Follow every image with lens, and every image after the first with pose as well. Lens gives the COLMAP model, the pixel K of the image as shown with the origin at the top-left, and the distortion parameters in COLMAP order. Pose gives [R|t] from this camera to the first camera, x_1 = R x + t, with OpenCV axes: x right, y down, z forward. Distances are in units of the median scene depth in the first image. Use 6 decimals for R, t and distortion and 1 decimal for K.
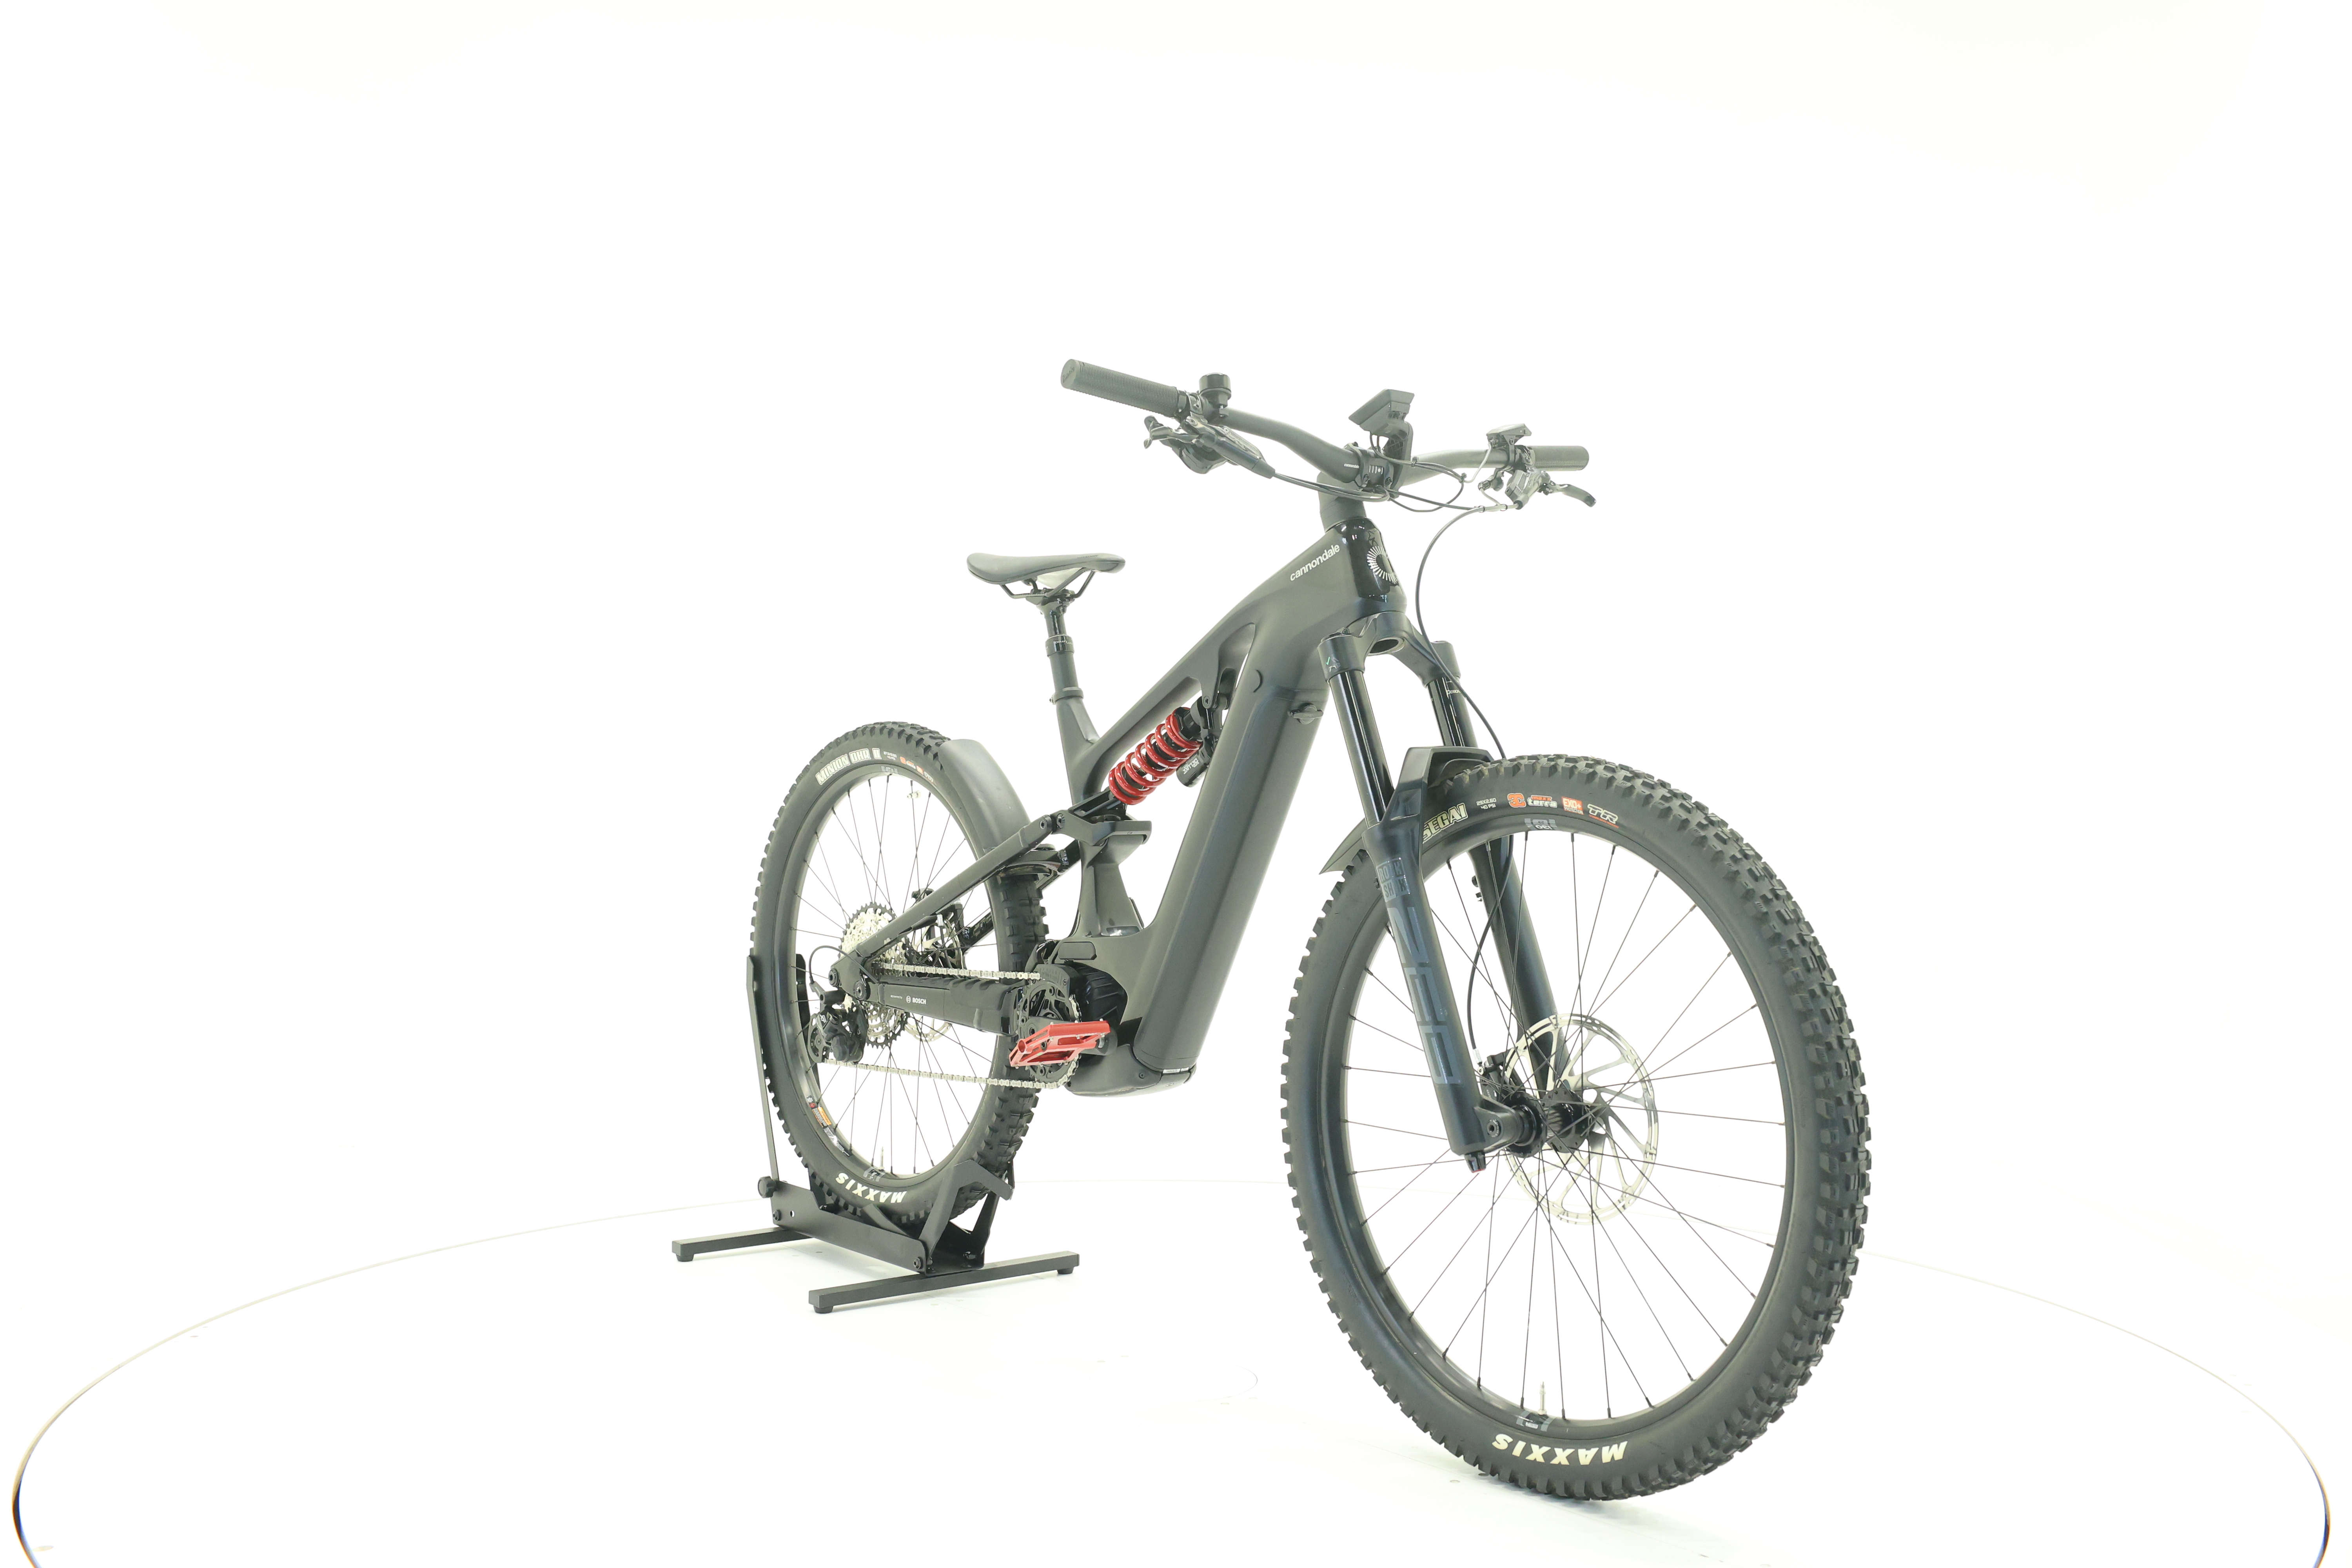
lens RADIAL K [[2500.8, 0, 1163.4], [0, 2500.8, 785.8], [0, 0, 1]] dist [0.006309, 0.000000]
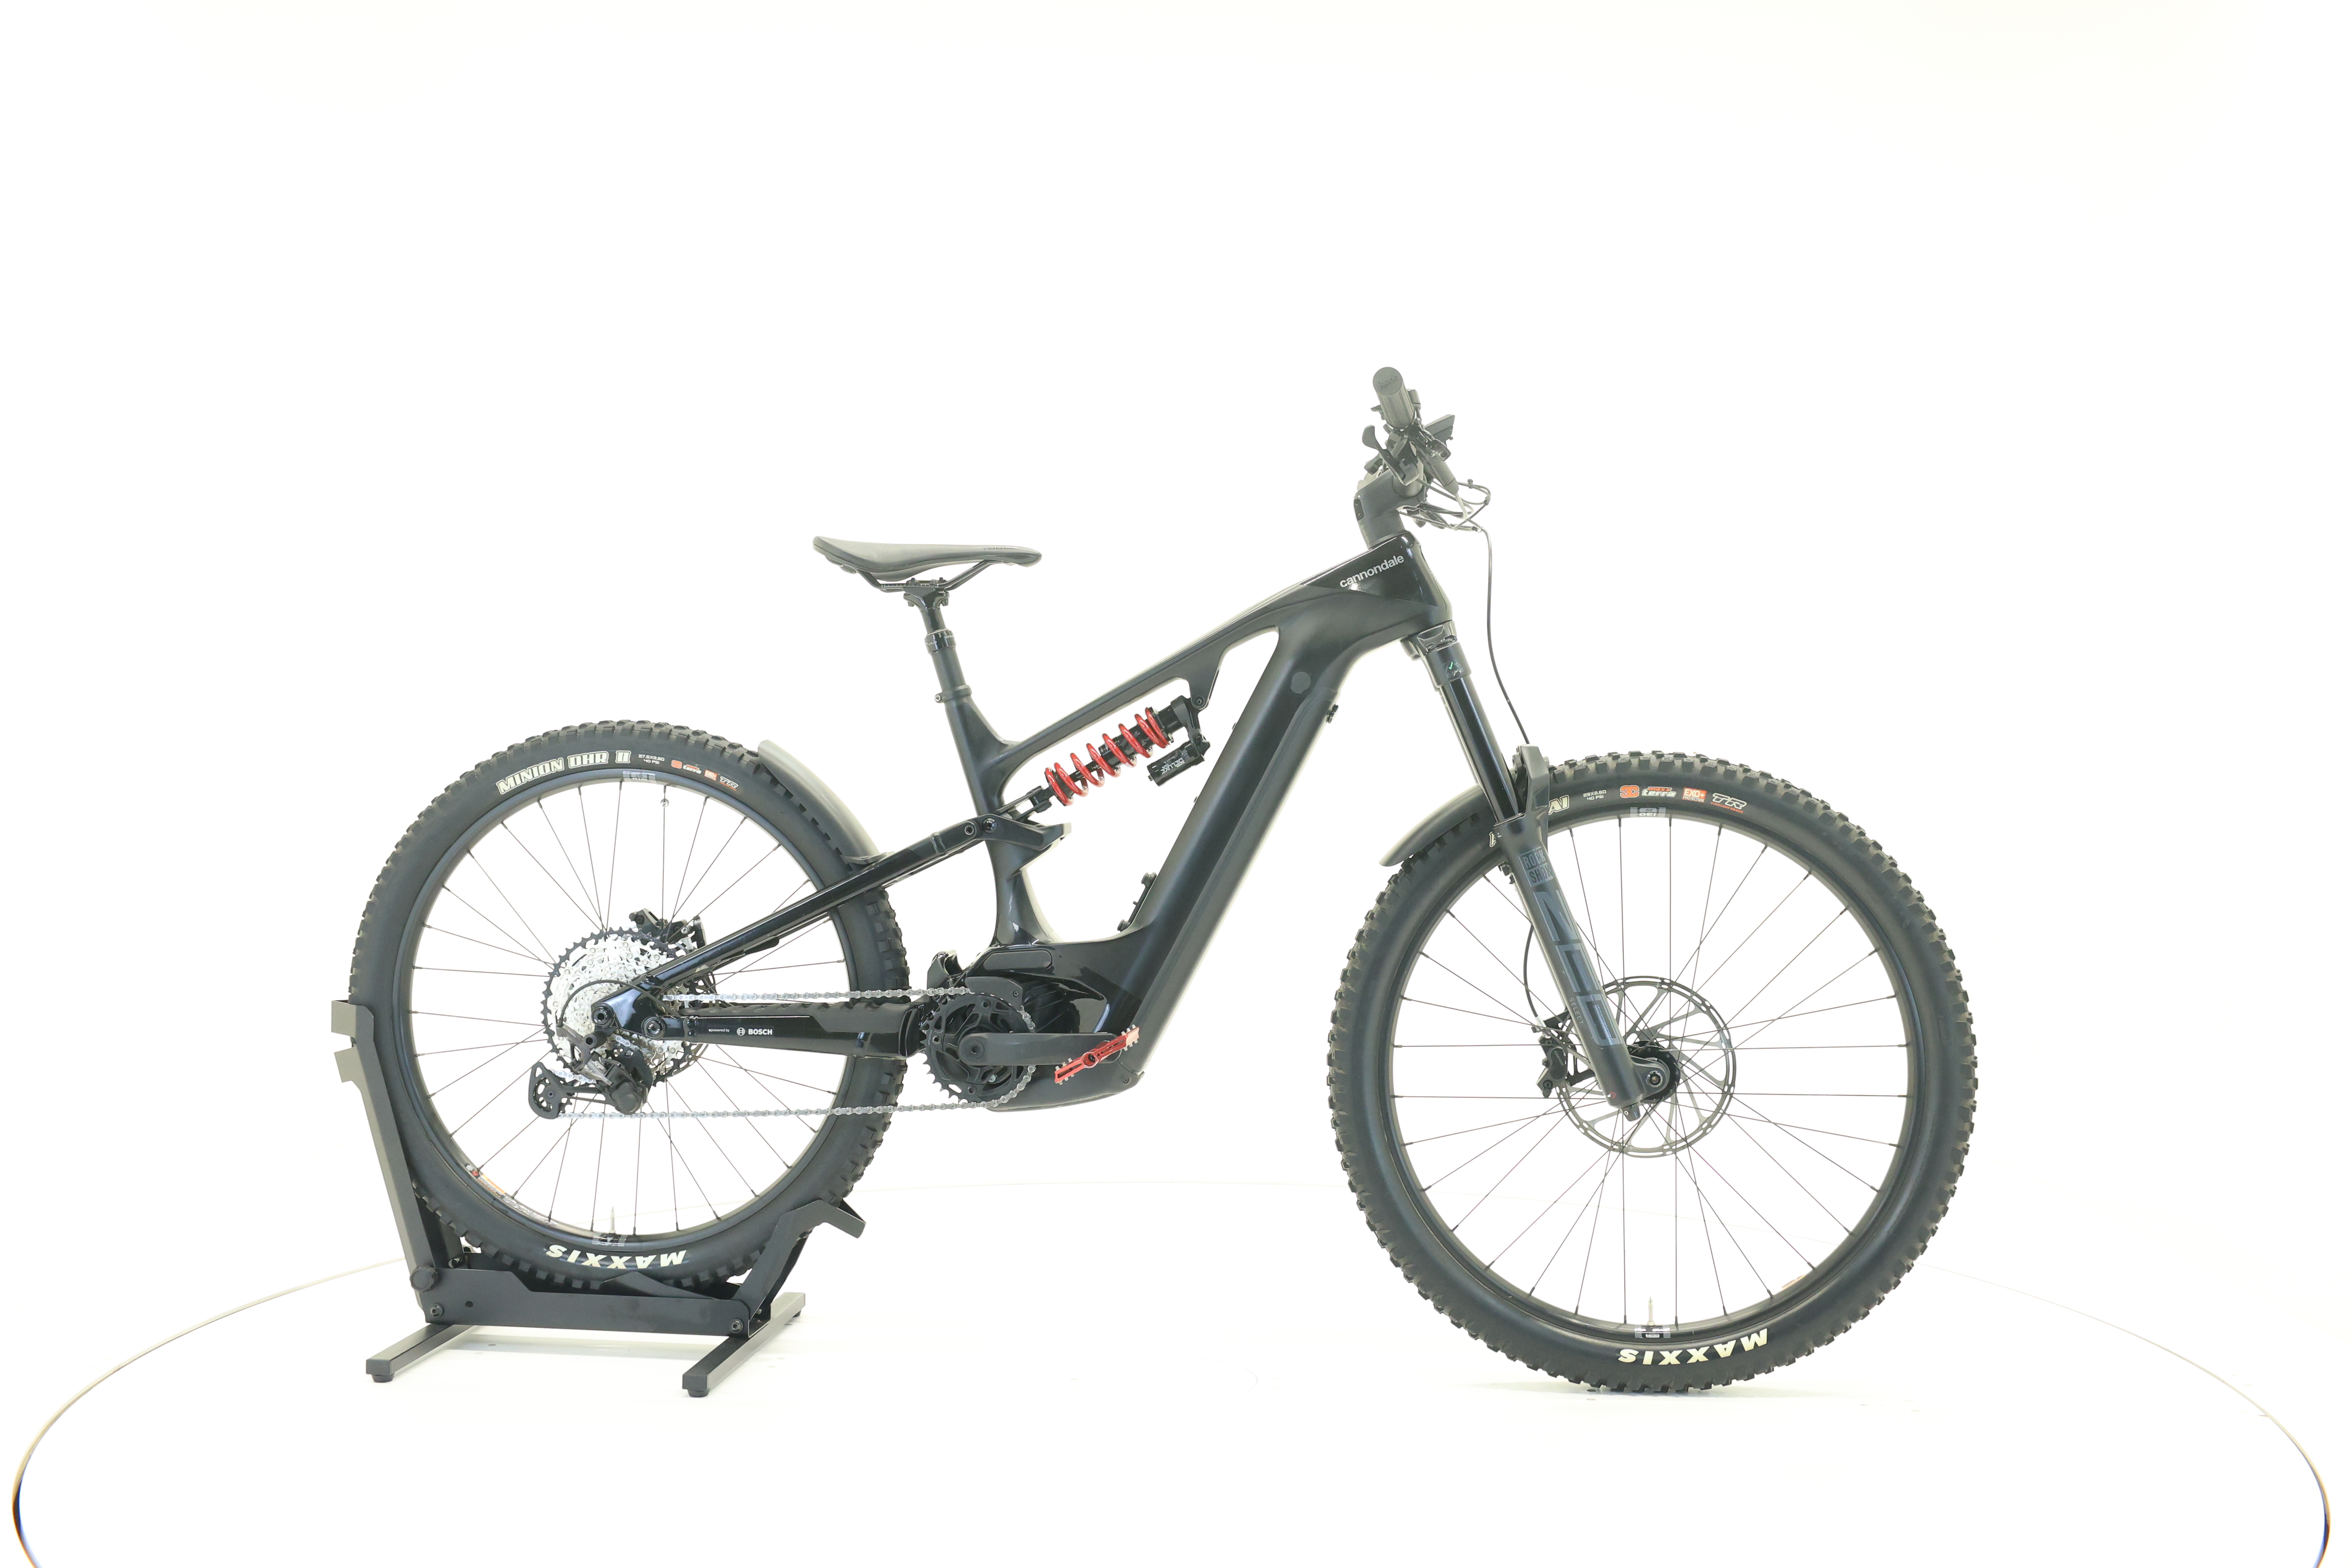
lens RADIAL K [[2500.8, 0, 1177.6], [0, 2500.8, 810.1], [0, 0, 1]] dist [0.006309, 0.000000]
pose [[0.713028, -0.017578, 0.700916, -0.726567], [0.014559, 0.999841, 0.010265, -0.000485], [-0.700985, 0.002885, 0.713170, 0.298786]]
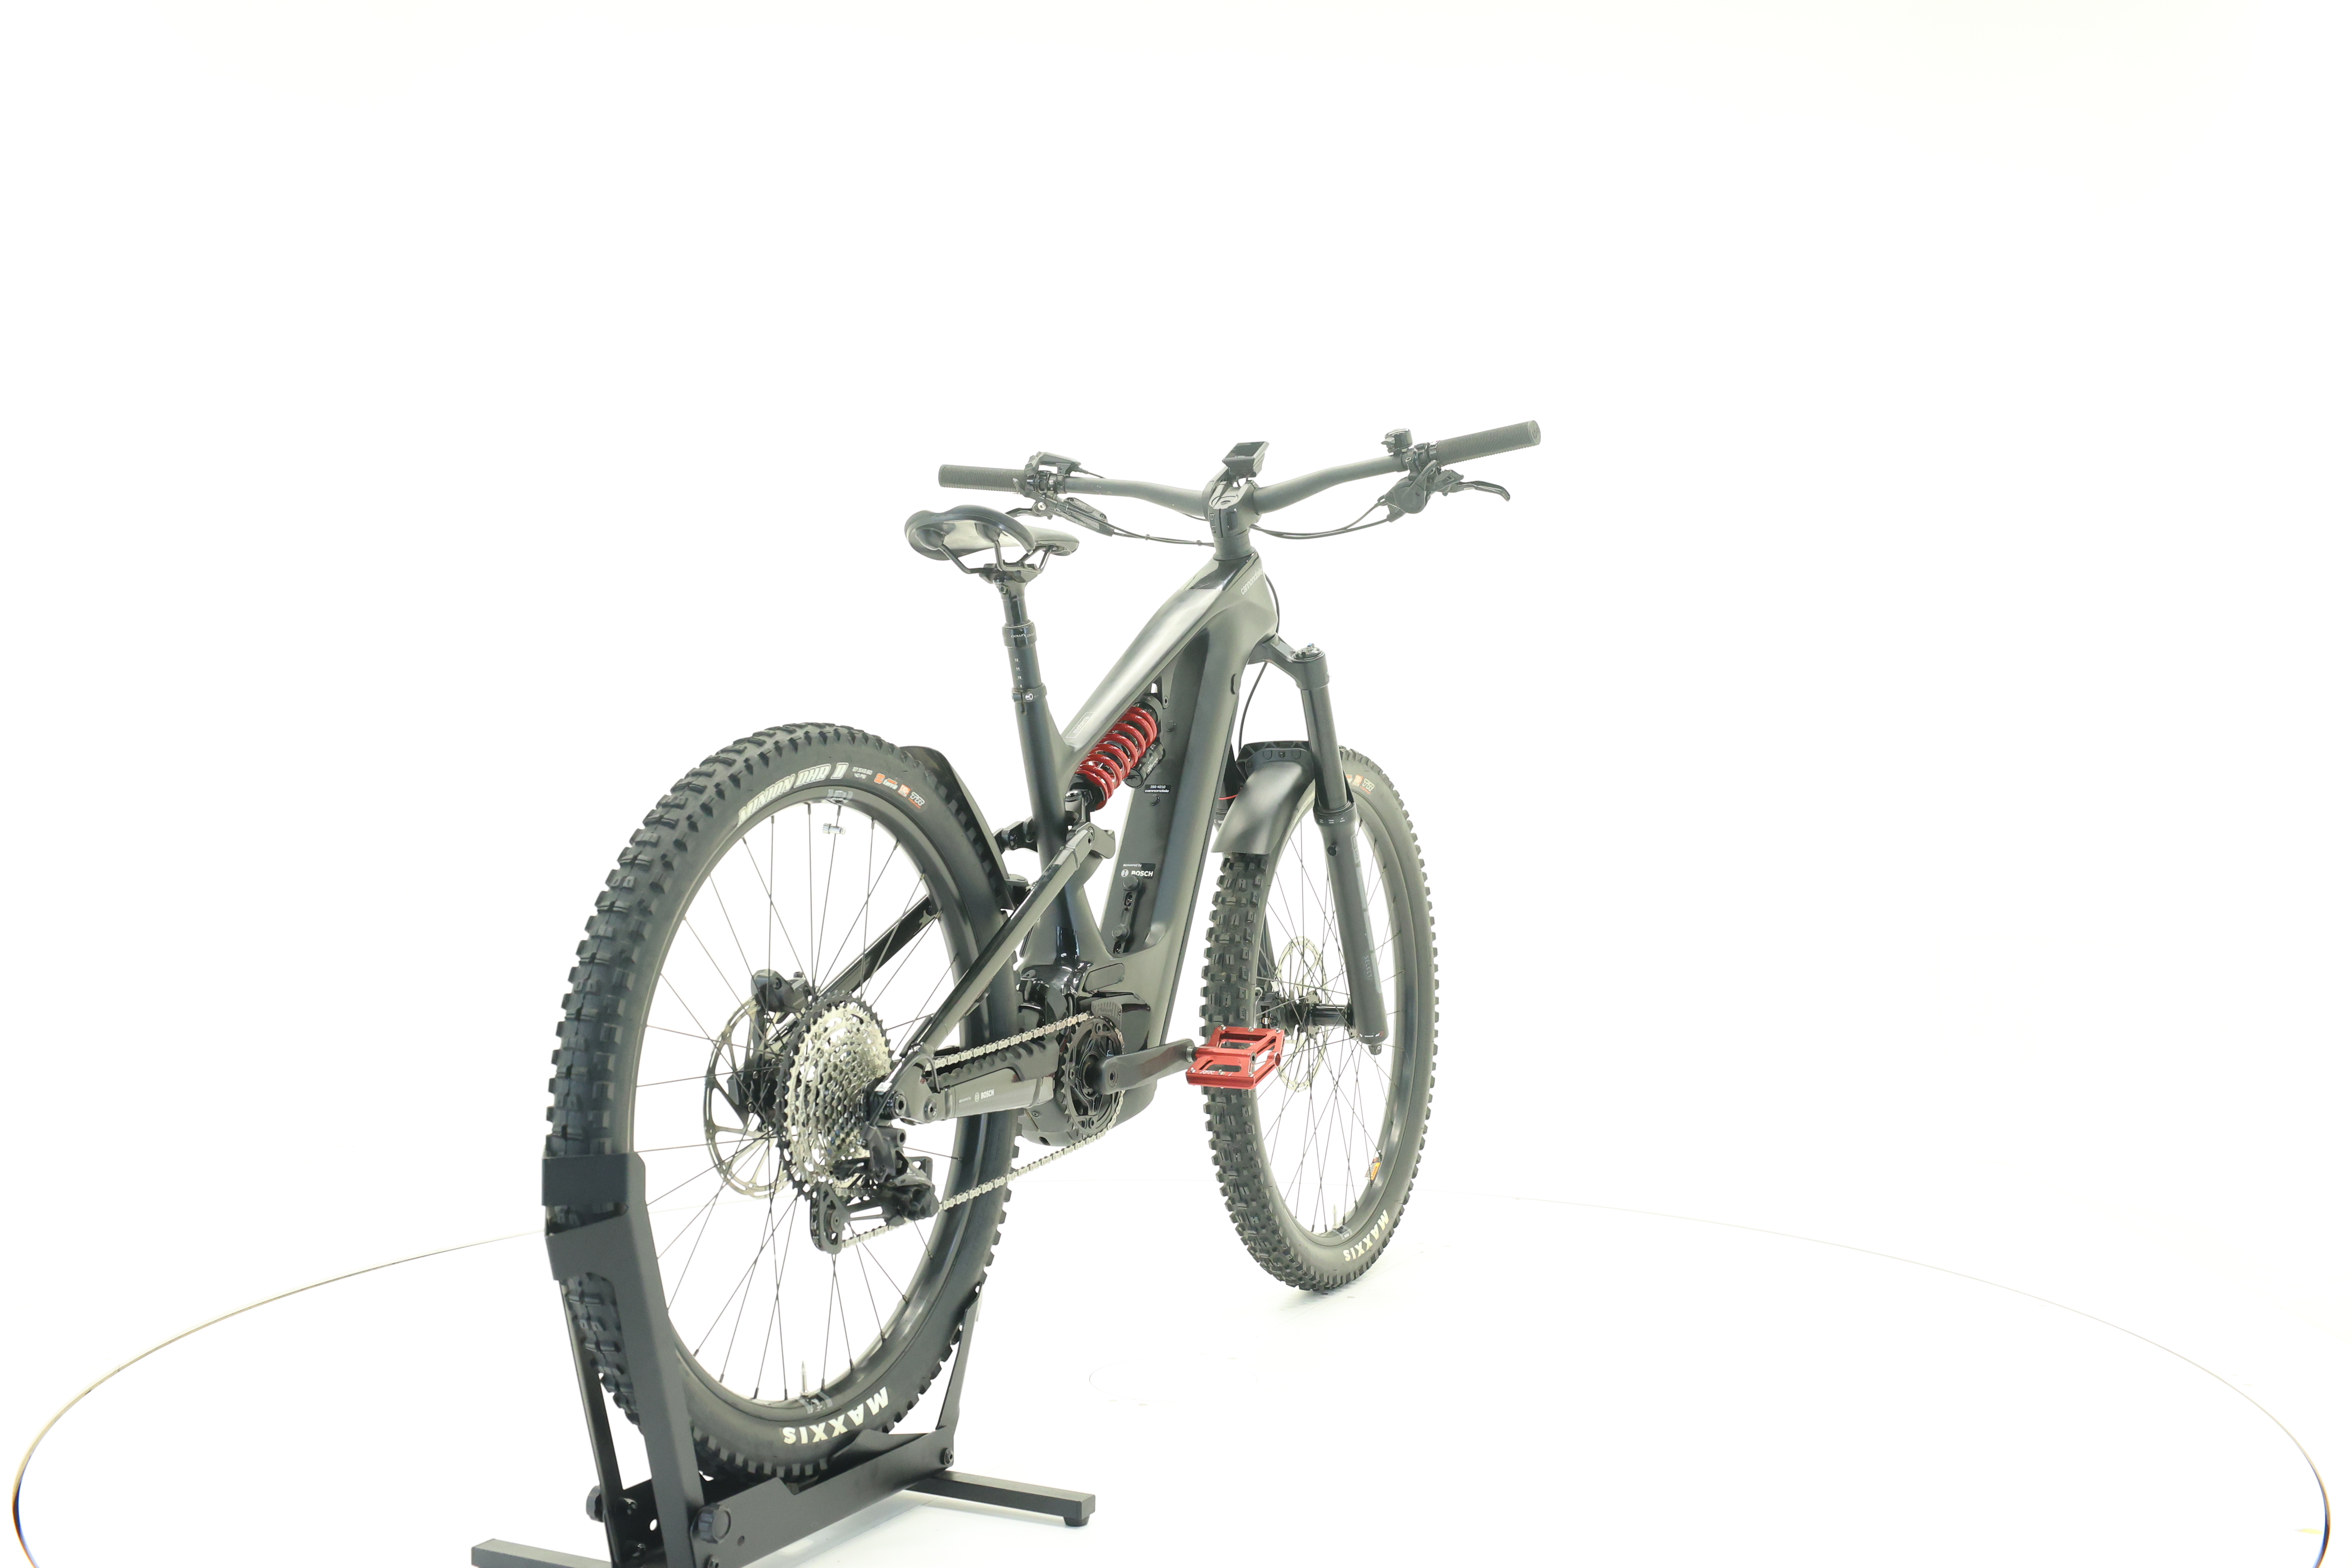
lens RADIAL K [[2500.8, 0, 1166.3], [0, 2500.8, 770.3], [0, 0, 1]] dist [0.006309, 0.000000]
pose [[-0.412597, -0.028738, 0.910460, -0.942826], [0.012536, 0.999228, 0.037221, -0.045537], [-0.910828, 0.026771, -0.411918, 1.477964]]
